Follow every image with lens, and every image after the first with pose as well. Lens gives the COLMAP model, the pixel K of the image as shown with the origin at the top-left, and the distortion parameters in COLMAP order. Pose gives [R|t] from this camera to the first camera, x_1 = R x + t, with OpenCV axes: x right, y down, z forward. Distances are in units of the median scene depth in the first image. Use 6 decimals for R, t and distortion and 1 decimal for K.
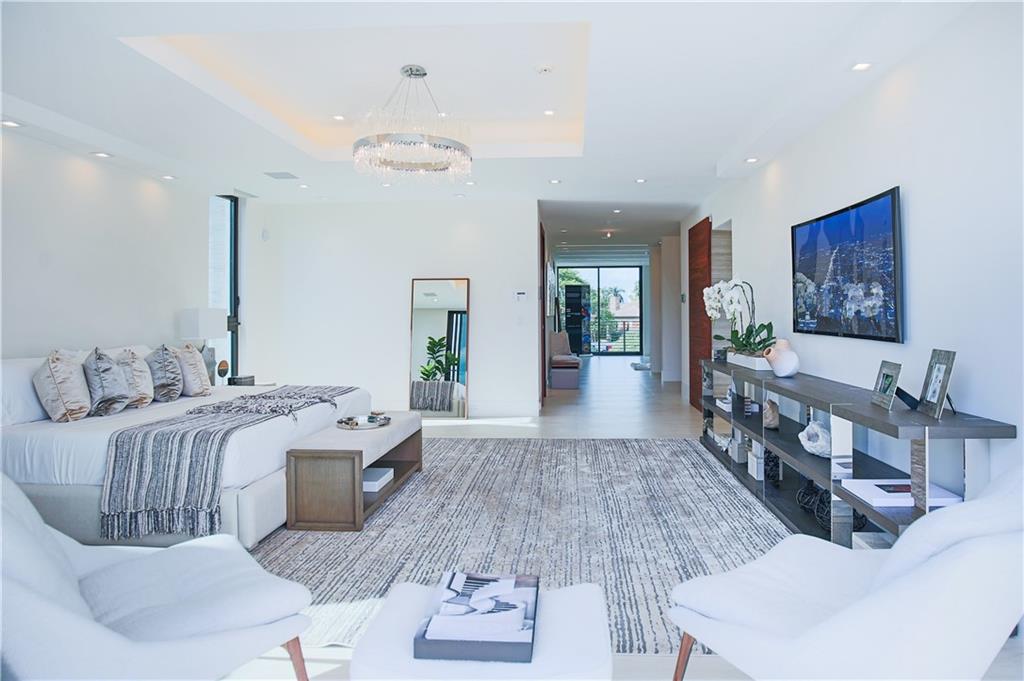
lens RADIAL K [[558.3, 0, 511.0], [0, 558.3, 324.9], [0, 0, 1]] dist [-0.024466, 0.000906]
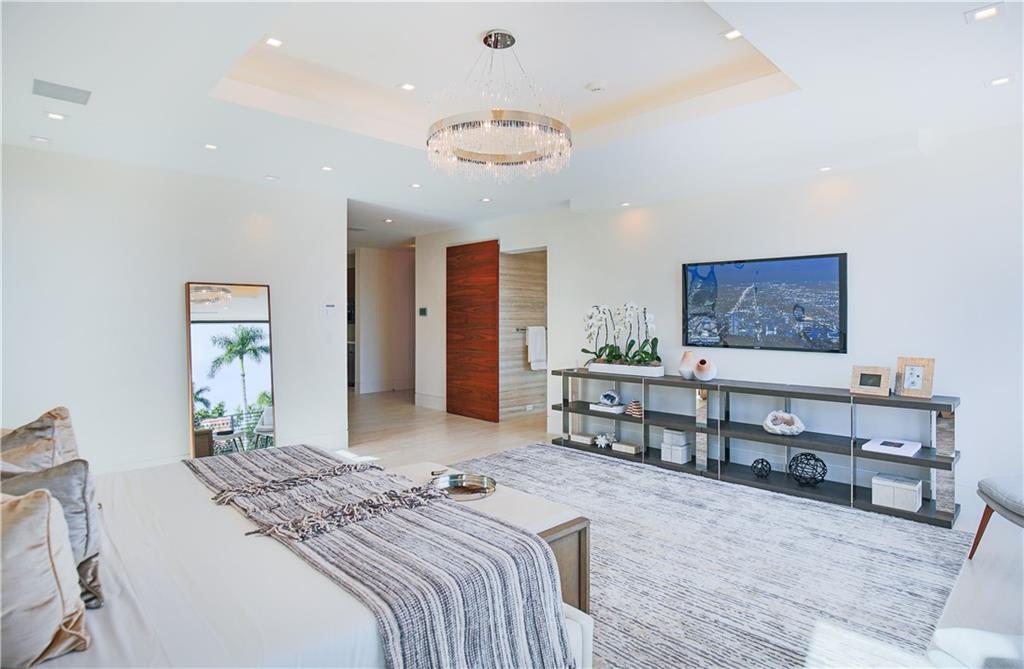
lens RADIAL K [[547.7, 0, 493.5], [0, 547.7, 328.5], [0, 0, 1]] dist [-0.025138, -0.000533]
pose [[0.685626, -0.010496, 0.727878, -0.722376], [0.013480, 0.999908, 0.001722, -0.035209], [-0.727829, 0.008631, 0.685705, 0.441016]]
